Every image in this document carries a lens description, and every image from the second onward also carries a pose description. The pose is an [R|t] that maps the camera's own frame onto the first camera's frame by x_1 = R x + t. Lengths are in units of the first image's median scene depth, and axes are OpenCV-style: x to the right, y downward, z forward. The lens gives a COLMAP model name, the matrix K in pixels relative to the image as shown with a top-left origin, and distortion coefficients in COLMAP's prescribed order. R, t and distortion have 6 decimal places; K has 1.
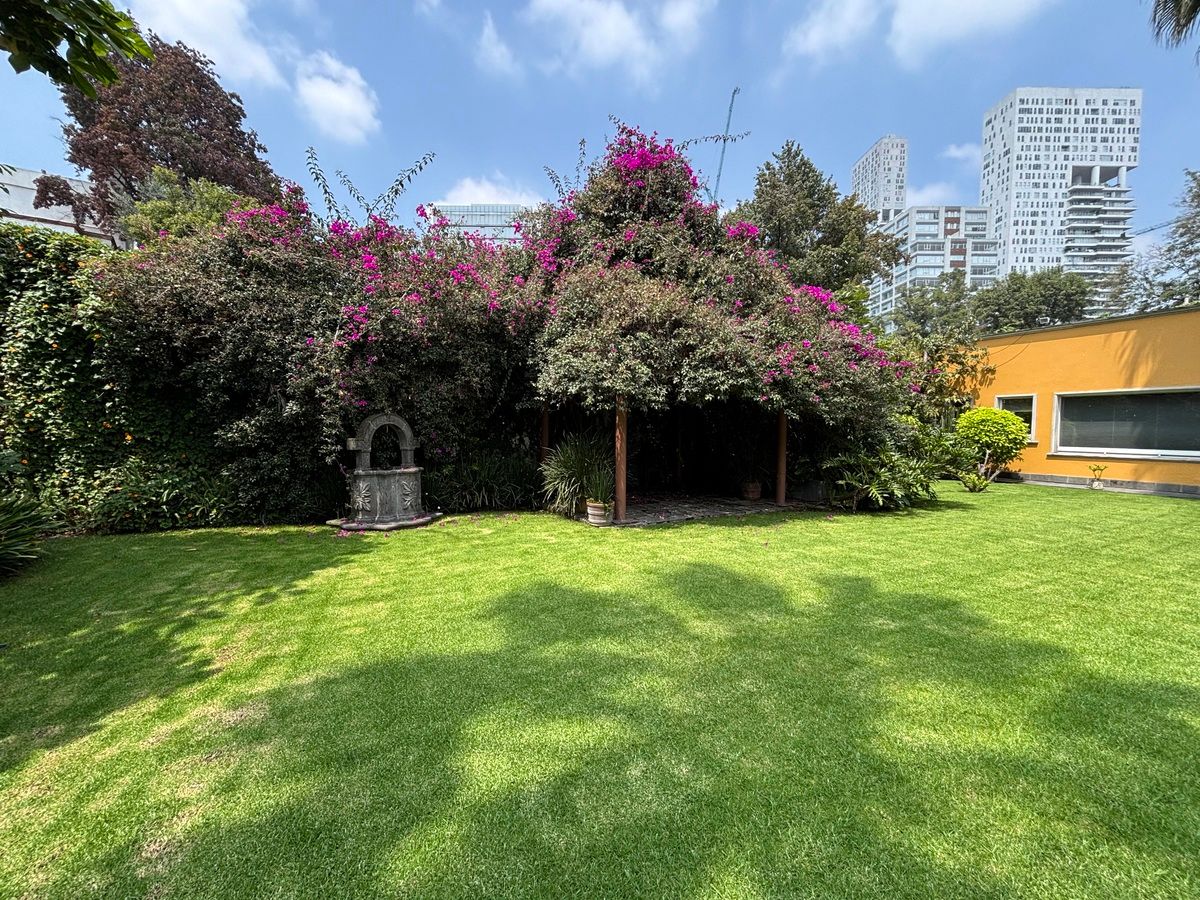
lens RADIAL K [[483.4, 0, 606.4], [0, 483.4, 450.9], [0, 0, 1]] dist [0.000153, 0.009360]
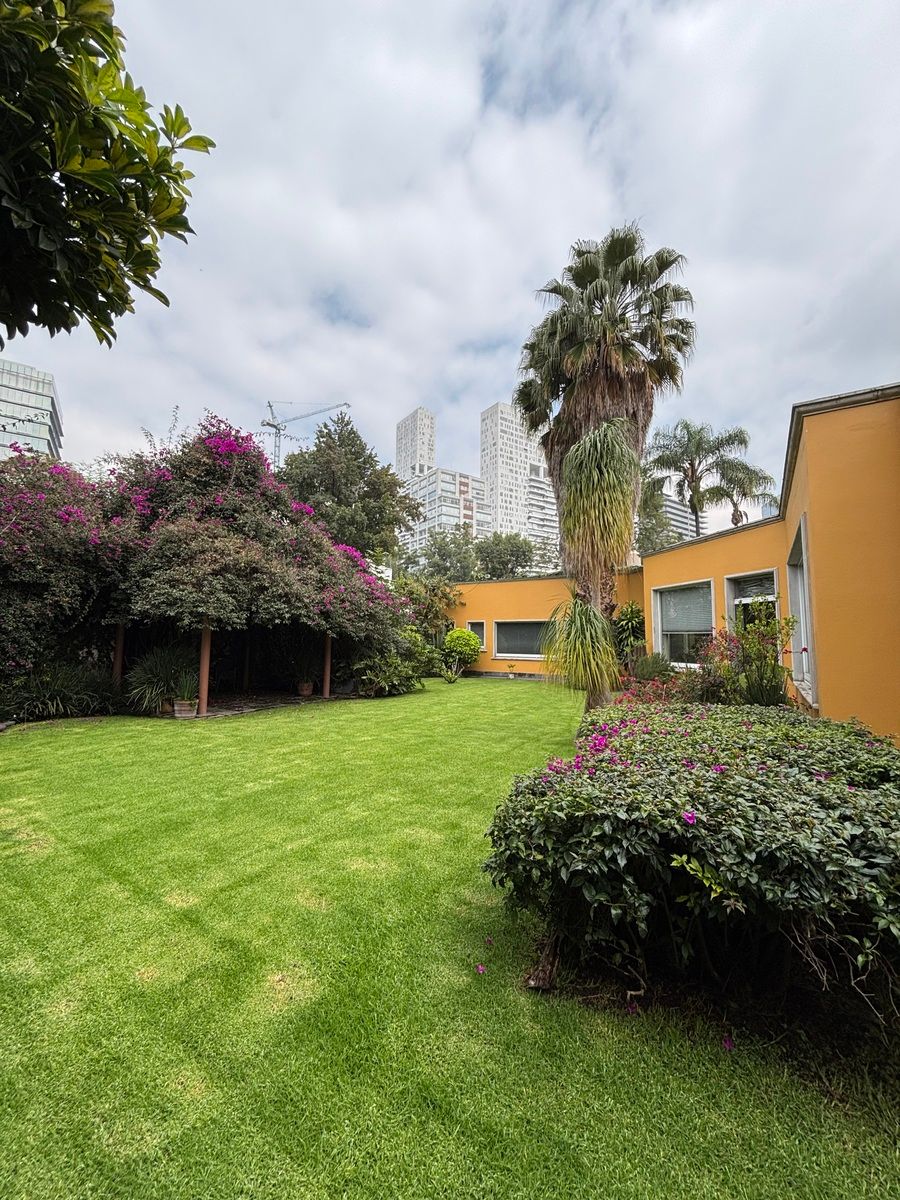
lens RADIAL K [[481.4, 0, 450.0], [0, 481.4, 600.0], [0, 0, 1]] dist [0.001450, 0.000106]
pose [[0.841856, 0.047909, 0.537571, -0.066781], [0.023239, 0.991910, -0.124794, 0.010116], [-0.539201, 0.117551, 0.833933, -0.252980]]
